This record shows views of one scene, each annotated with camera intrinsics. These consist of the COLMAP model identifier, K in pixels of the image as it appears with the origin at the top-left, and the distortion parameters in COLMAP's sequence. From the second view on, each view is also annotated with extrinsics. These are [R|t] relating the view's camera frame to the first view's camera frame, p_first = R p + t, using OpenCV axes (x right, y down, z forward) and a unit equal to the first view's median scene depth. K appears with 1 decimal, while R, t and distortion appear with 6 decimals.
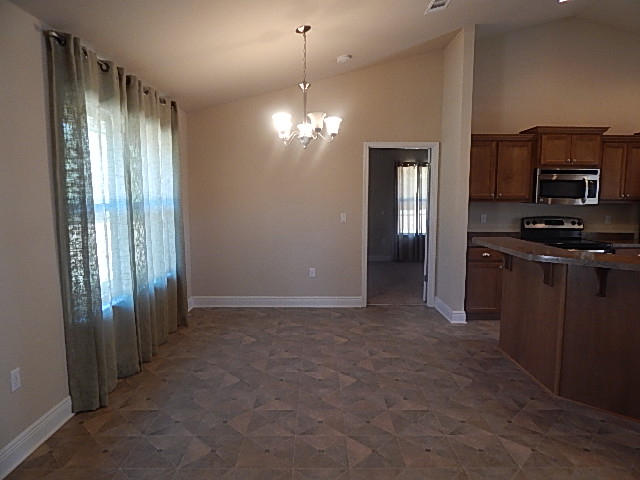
lens RADIAL K [[423.0, 0, 320.0], [0, 423.0, 240.0], [0, 0, 1]] dist [0.000453, -0.000312]
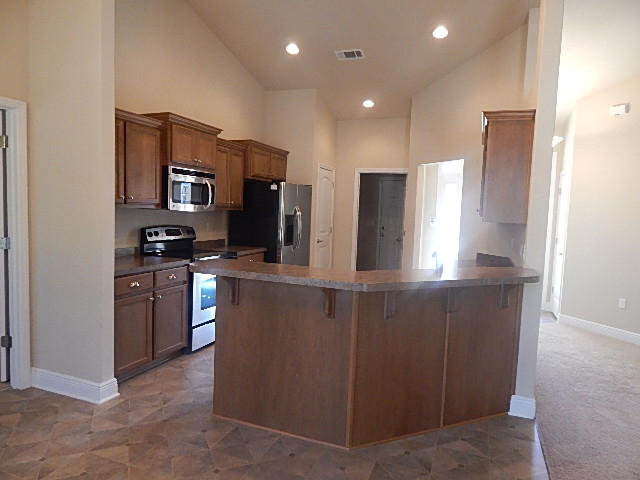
lens RADIAL K [[423.0, 0, 320.0], [0, 423.0, 240.0], [0, 0, 1]] dist [0.000453, -0.000312]
pose [[0.373528, -0.063485, 0.925444, -0.122660], [0.065655, 0.996963, 0.041892, -0.045809], [-0.925293, 0.045112, 0.376562, 0.447677]]
